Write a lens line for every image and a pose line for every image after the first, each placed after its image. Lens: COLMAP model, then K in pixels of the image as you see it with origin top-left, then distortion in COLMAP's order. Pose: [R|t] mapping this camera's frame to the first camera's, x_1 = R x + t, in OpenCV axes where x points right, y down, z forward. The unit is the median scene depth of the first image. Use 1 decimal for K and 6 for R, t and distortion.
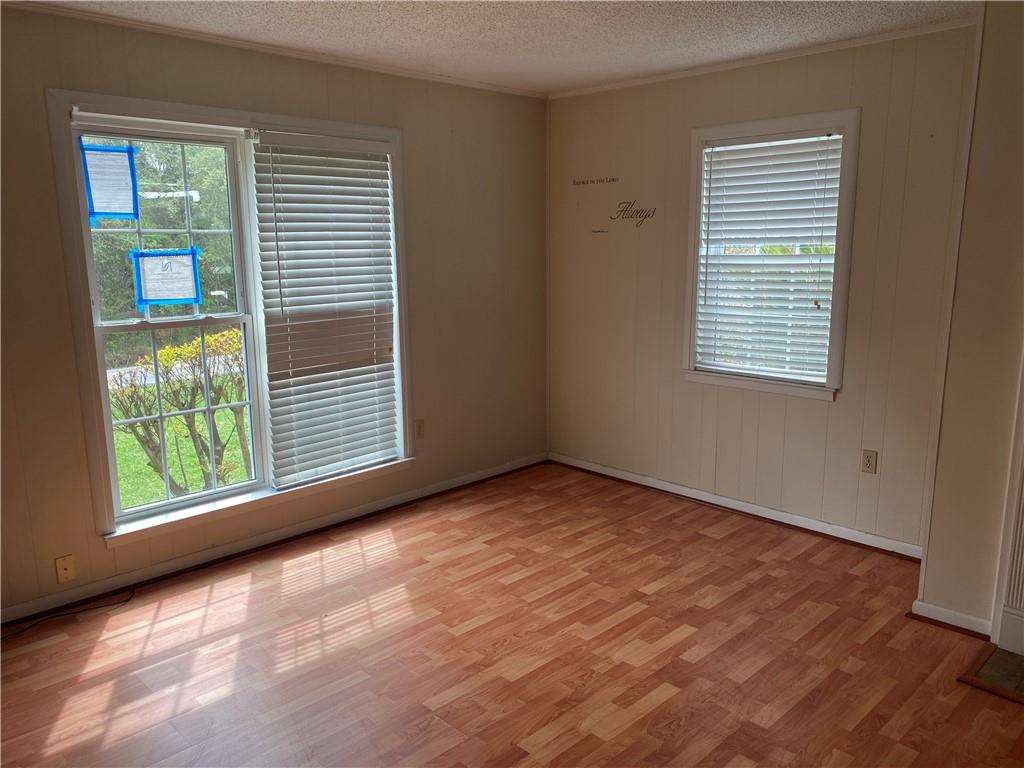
lens RADIAL K [[777.8, 0, 516.3], [0, 777.8, 380.8], [0, 0, 1]] dist [0.035802, -0.046151]
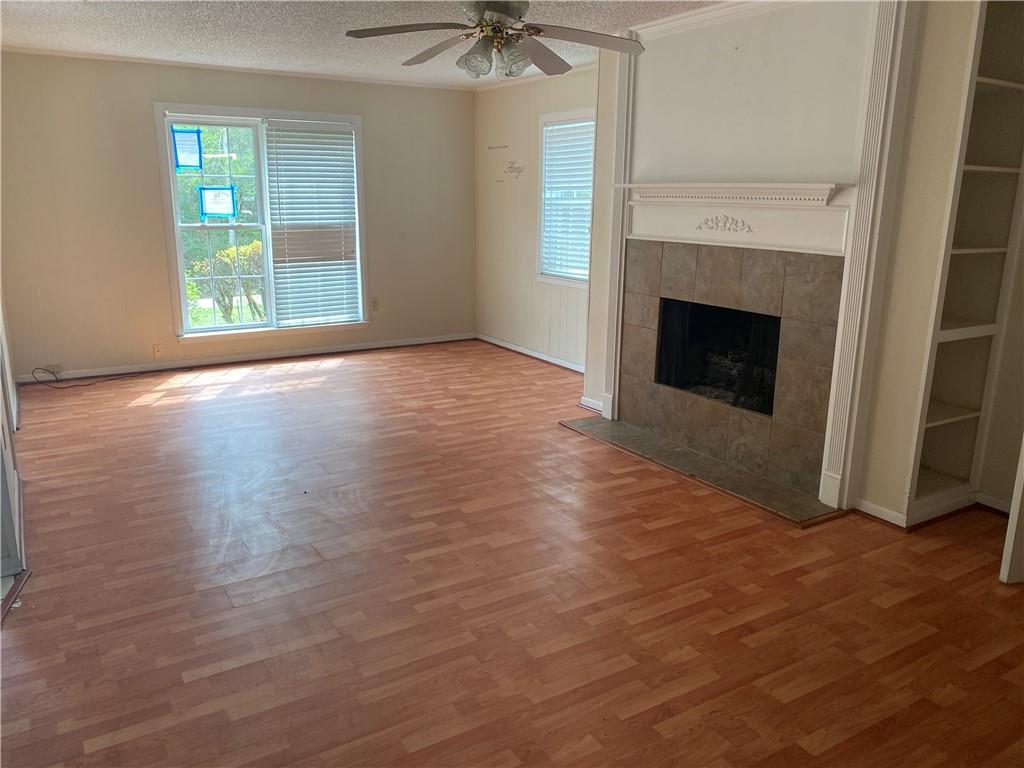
lens RADIAL K [[777.8, 0, 506.4], [0, 777.8, 382.7], [0, 0, 1]] dist [0.035802, -0.046151]
pose [[0.973227, 0.073112, -0.217906, 0.630559], [-0.059238, 0.995818, 0.069547, 0.120495], [0.222079, -0.054777, 0.973489, -0.642696]]
